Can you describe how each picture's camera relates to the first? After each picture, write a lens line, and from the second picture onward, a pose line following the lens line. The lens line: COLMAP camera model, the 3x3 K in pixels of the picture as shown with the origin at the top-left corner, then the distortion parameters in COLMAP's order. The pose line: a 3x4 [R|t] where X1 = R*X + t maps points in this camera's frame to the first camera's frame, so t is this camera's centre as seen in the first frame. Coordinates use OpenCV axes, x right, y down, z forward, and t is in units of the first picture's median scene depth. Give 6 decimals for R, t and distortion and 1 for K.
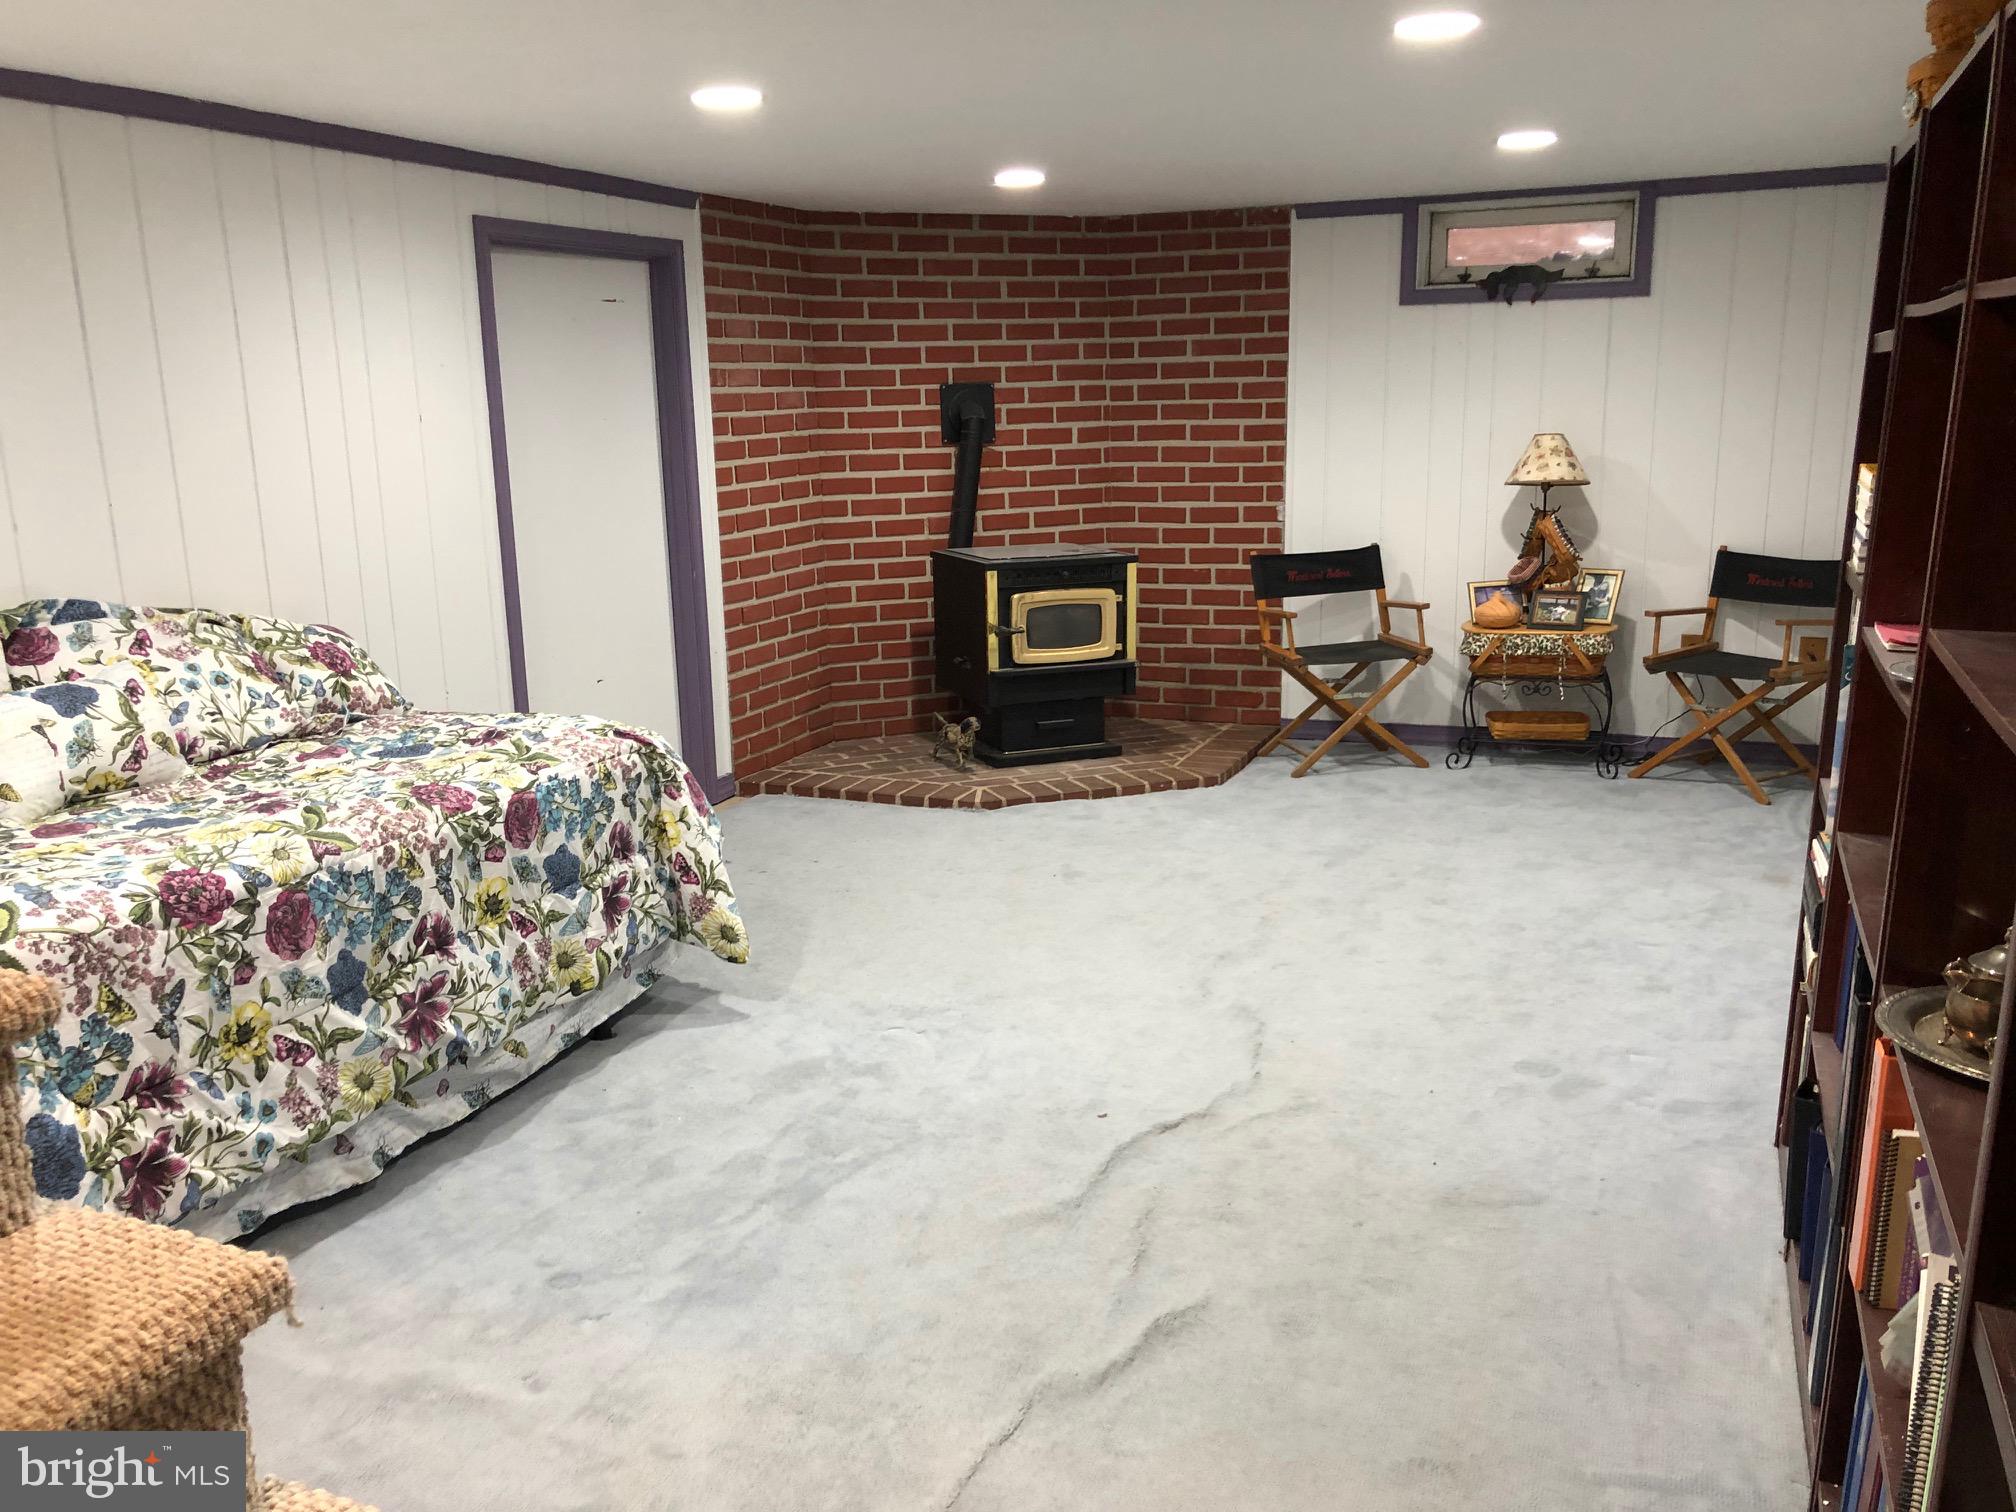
lens RADIAL K [[1667.7, 0, 1017.2], [0, 1667.7, 756.6], [0, 0, 1]] dist [0.070384, -0.037729]
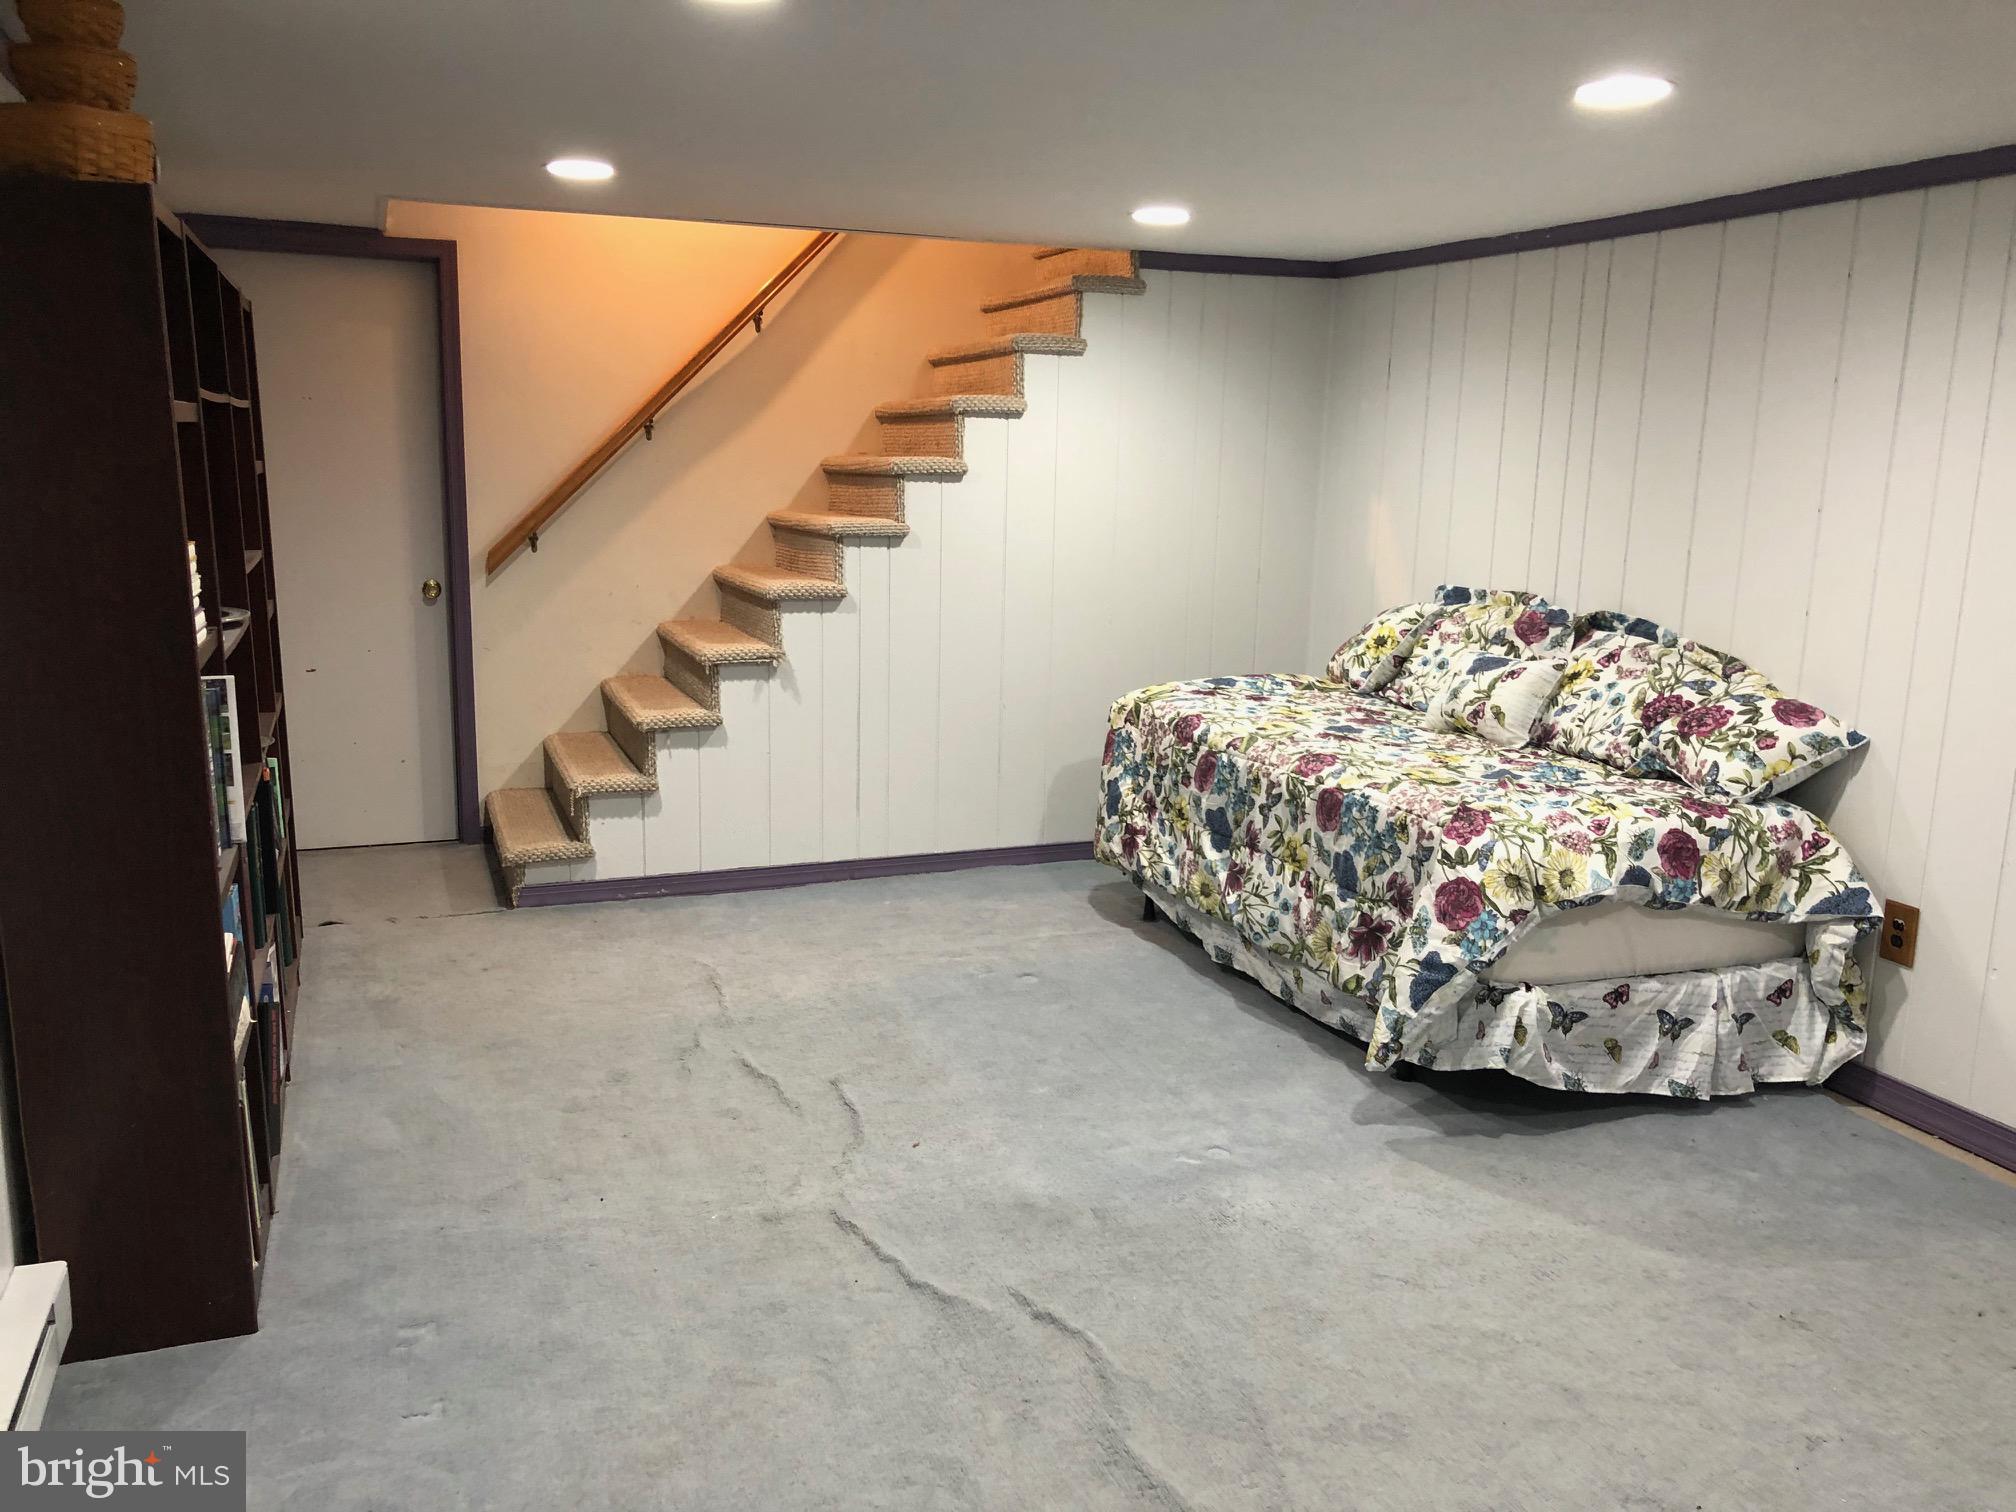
lens RADIAL K [[1667.7, 0, 1015.9], [0, 1667.7, 764.3], [0, 0, 1]] dist [0.070384, -0.037729]
pose [[-0.732854, 0.132496, -0.667360, 0.663875], [-0.154202, 0.922988, 0.352583, -0.379276], [0.662681, 0.361300, -0.655985, 1.623515]]
